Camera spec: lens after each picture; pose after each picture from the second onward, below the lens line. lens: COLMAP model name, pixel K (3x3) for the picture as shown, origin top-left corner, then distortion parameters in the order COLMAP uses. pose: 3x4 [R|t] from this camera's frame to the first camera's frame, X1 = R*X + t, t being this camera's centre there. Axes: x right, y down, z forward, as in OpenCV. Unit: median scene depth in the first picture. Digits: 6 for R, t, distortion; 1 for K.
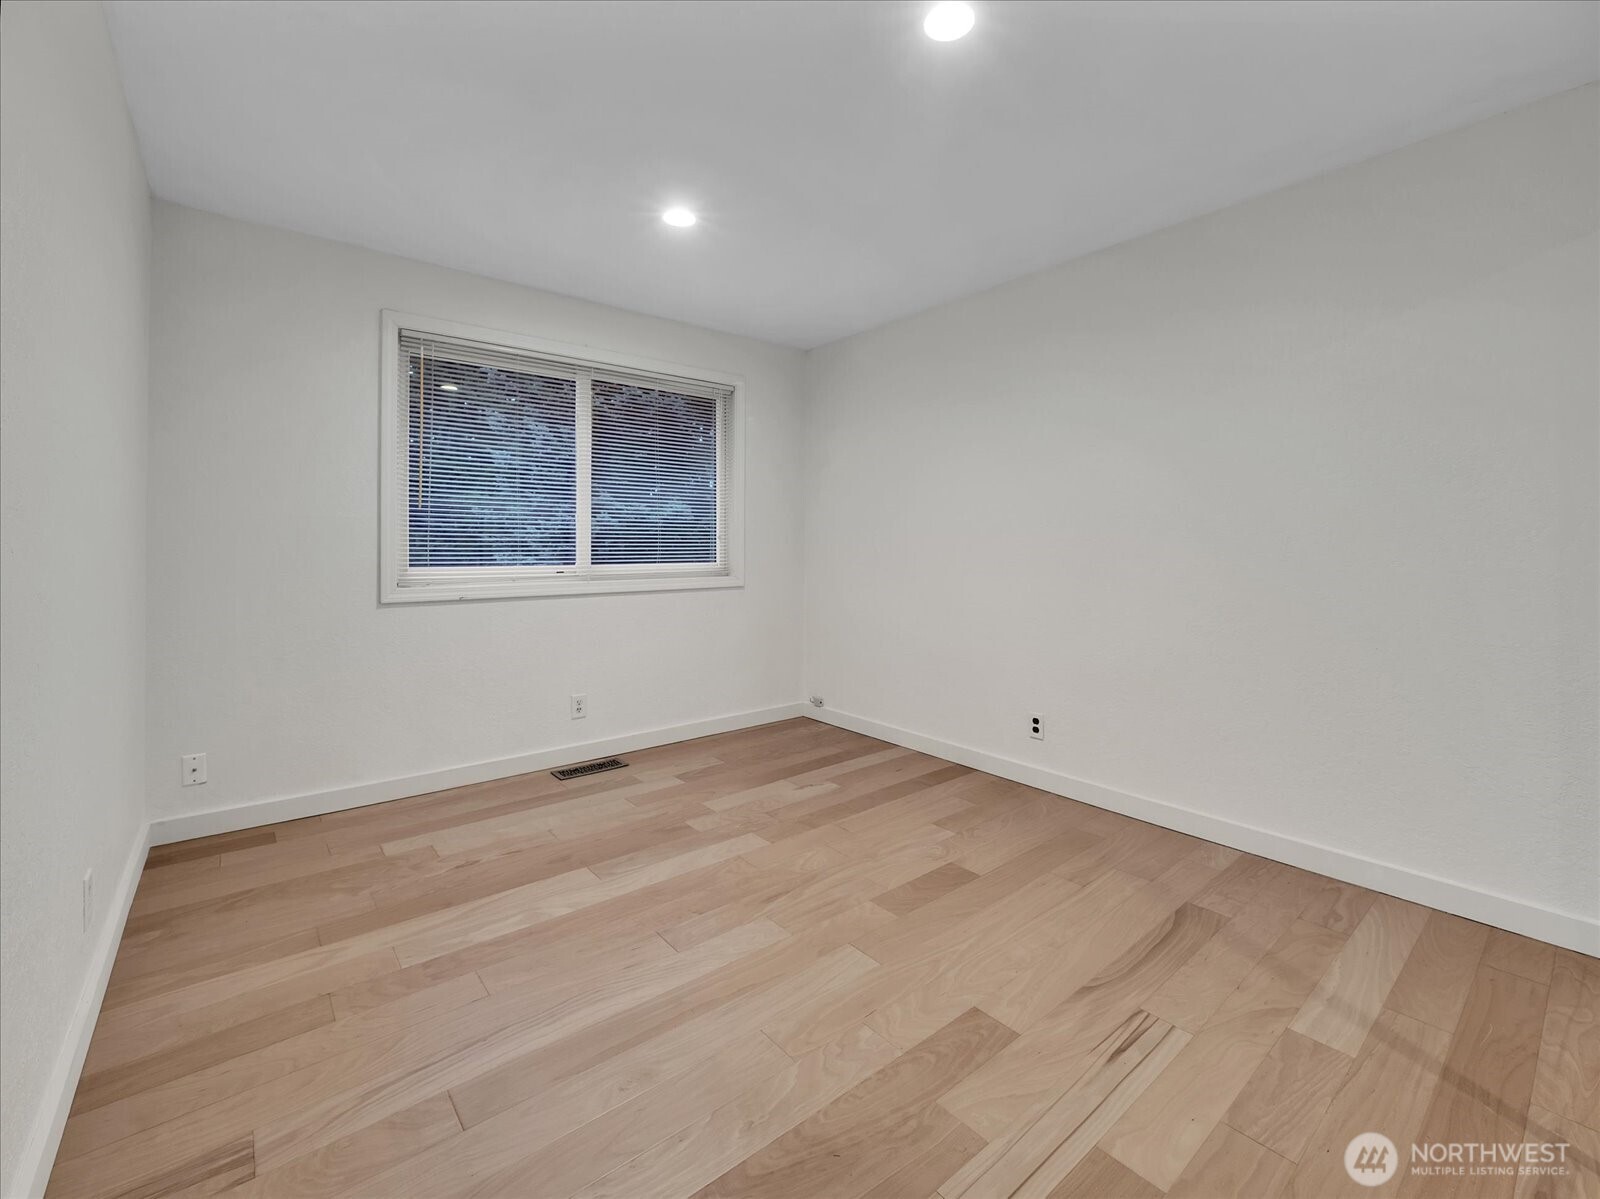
lens RADIAL K [[684.6, 0, 799.6], [0, 684.6, 607.8], [0, 0, 1]] dist [0.018412, -0.016109]
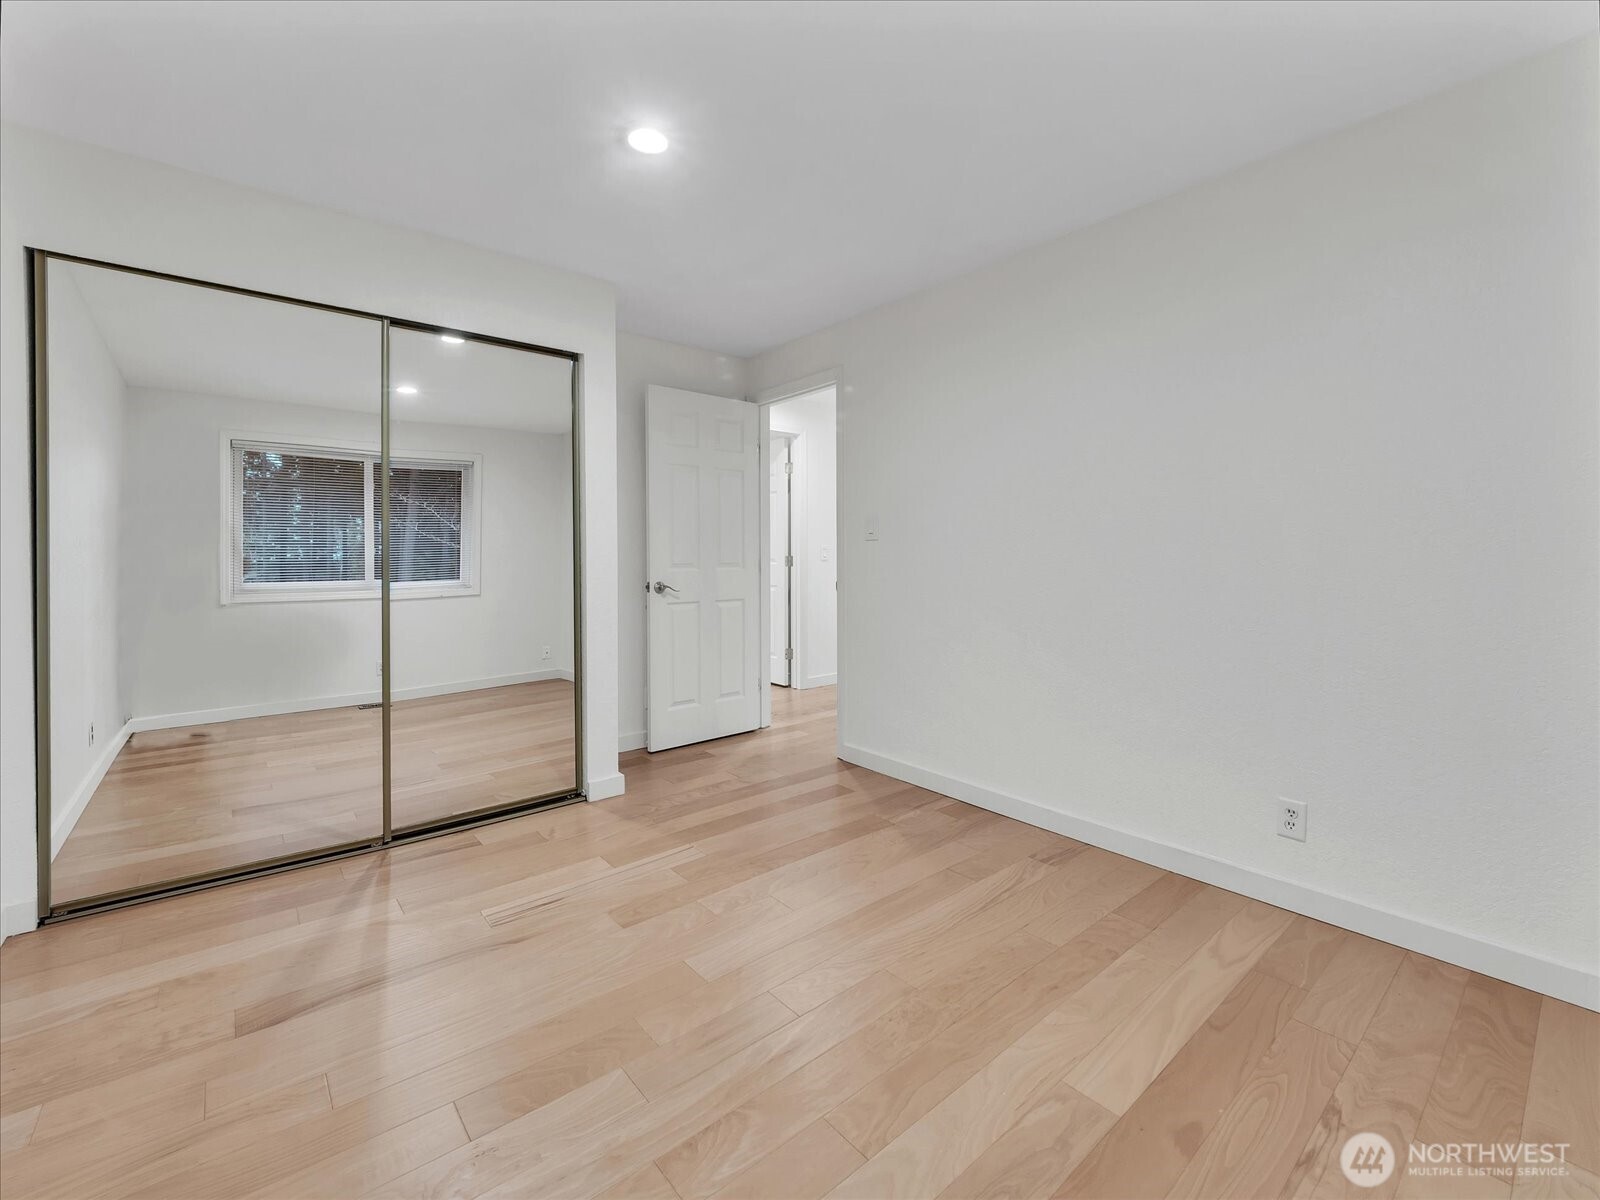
lens RADIAL K [[684.6, 0, 799.6], [0, 684.6, 608.3], [0, 0, 1]] dist [0.018412, -0.016109]
pose [[-0.999925, 0.000036, -0.012247, -0.039850], [-0.002039, 0.985548, 0.169382, -0.165557], [0.012076, 0.169395, -0.985474, 1.759708]]
